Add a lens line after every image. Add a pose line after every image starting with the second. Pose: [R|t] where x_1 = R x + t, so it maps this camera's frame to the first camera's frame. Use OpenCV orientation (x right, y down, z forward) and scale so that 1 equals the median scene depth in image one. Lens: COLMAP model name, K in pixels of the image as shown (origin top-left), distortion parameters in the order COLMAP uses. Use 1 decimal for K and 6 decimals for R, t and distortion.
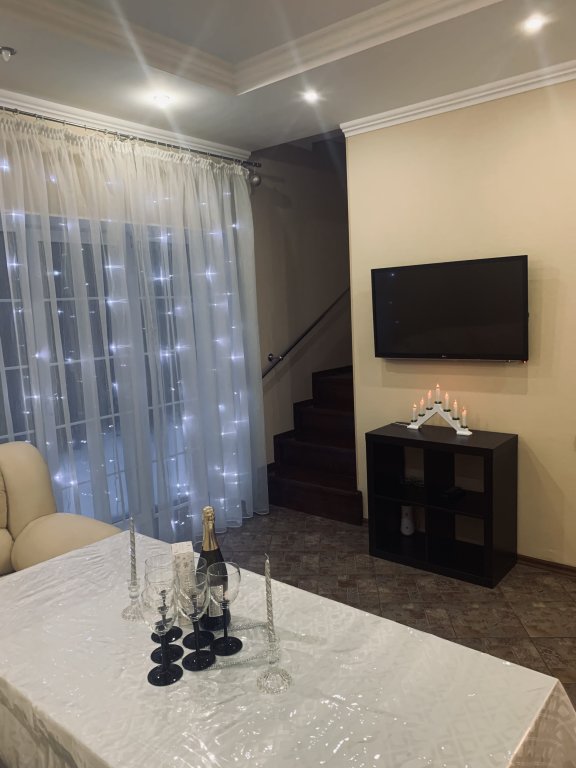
lens RADIAL K [[584.1, 0, 288.0], [0, 584.1, 384.0], [0, 0, 1]] dist [0.021711, -0.002426]
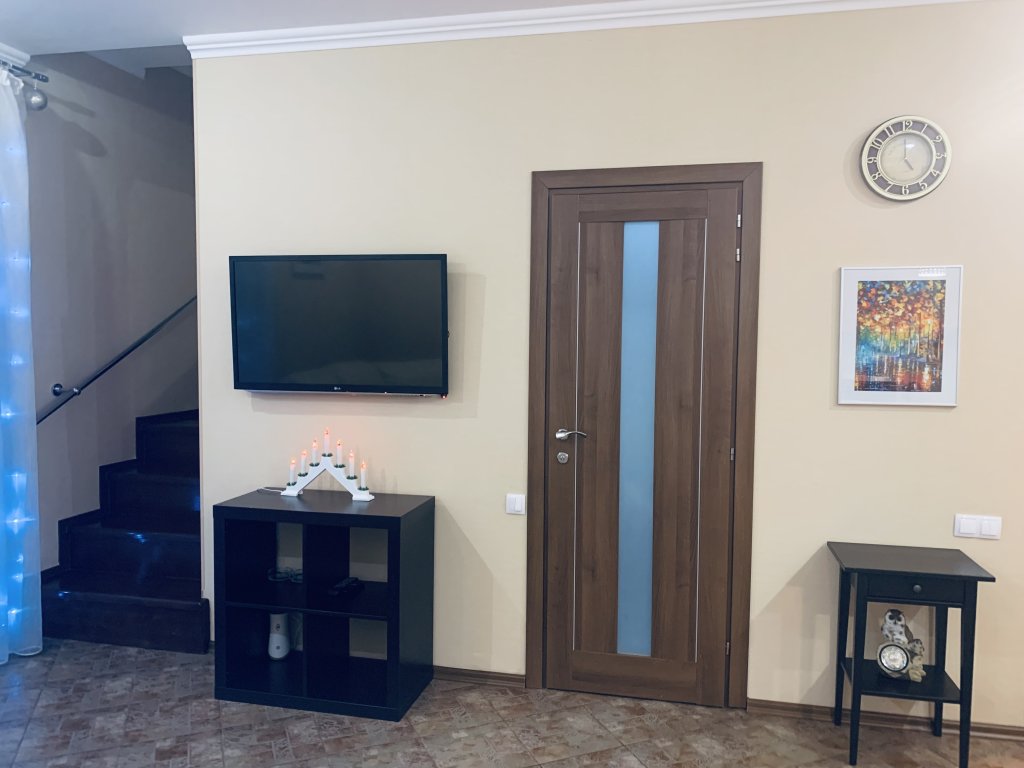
lens RADIAL K [[778.9, 0, 515.0], [0, 778.9, 402.9], [0, 0, 1]] dist [0.021711, -0.002426]
pose [[0.898242, 0.022251, 0.438938, 0.051634], [0.007024, 0.997863, -0.064958, 0.030948], [-0.439446, 0.061431, 0.896166, 0.081362]]
